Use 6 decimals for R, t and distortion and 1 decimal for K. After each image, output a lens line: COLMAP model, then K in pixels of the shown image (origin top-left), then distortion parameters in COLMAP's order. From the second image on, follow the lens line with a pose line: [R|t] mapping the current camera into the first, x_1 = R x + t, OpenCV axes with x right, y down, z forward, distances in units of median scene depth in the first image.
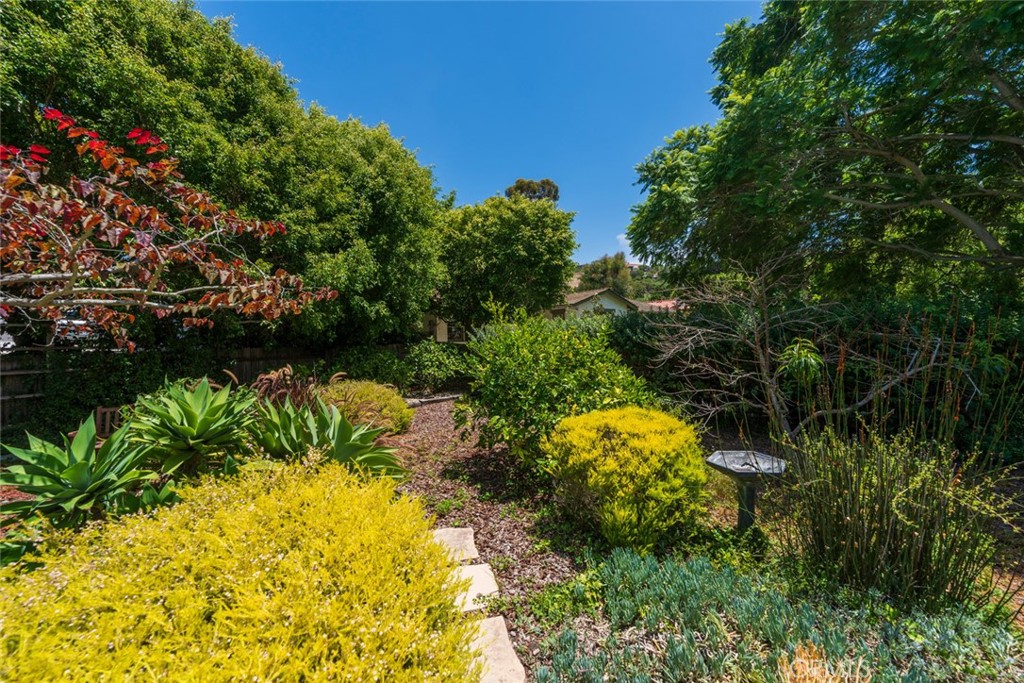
lens RADIAL K [[412.8, 0, 514.6], [0, 412.8, 342.9], [0, 0, 1]] dist [0.001431, 0.000011]
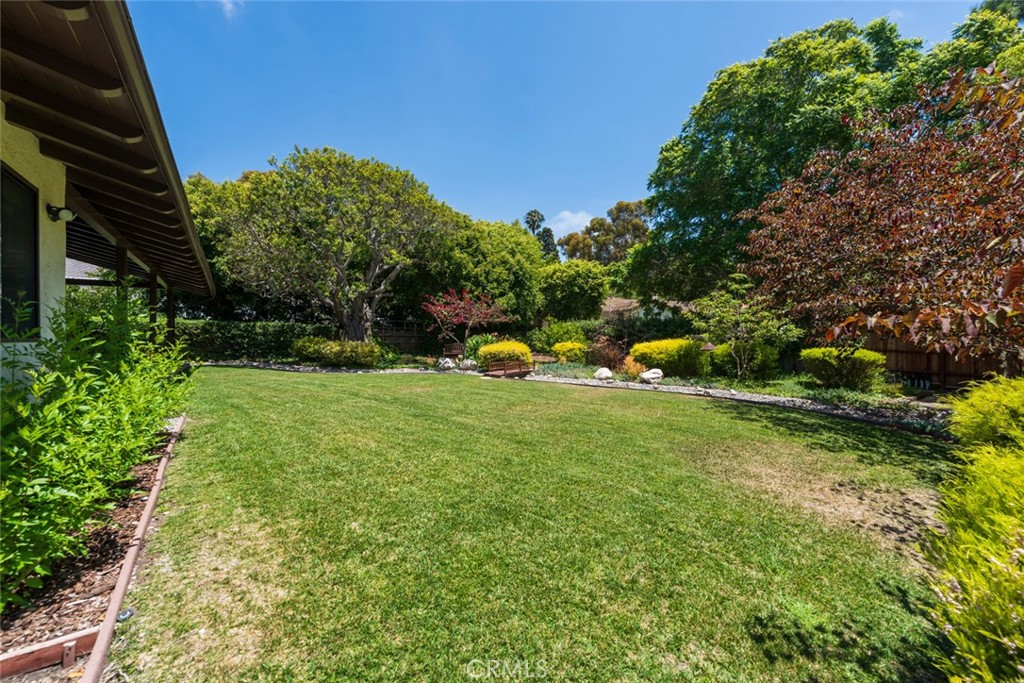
lens RADIAL K [[412.8, 0, 511.8], [0, 412.8, 339.2], [0, 0, 1]] dist [0.001431, 0.000011]
pose [[0.956868, 0.023969, -0.289531, 0.374280], [-0.024223, 0.999703, 0.002706, 0.052316], [0.289510, 0.004424, 0.957165, -1.382073]]
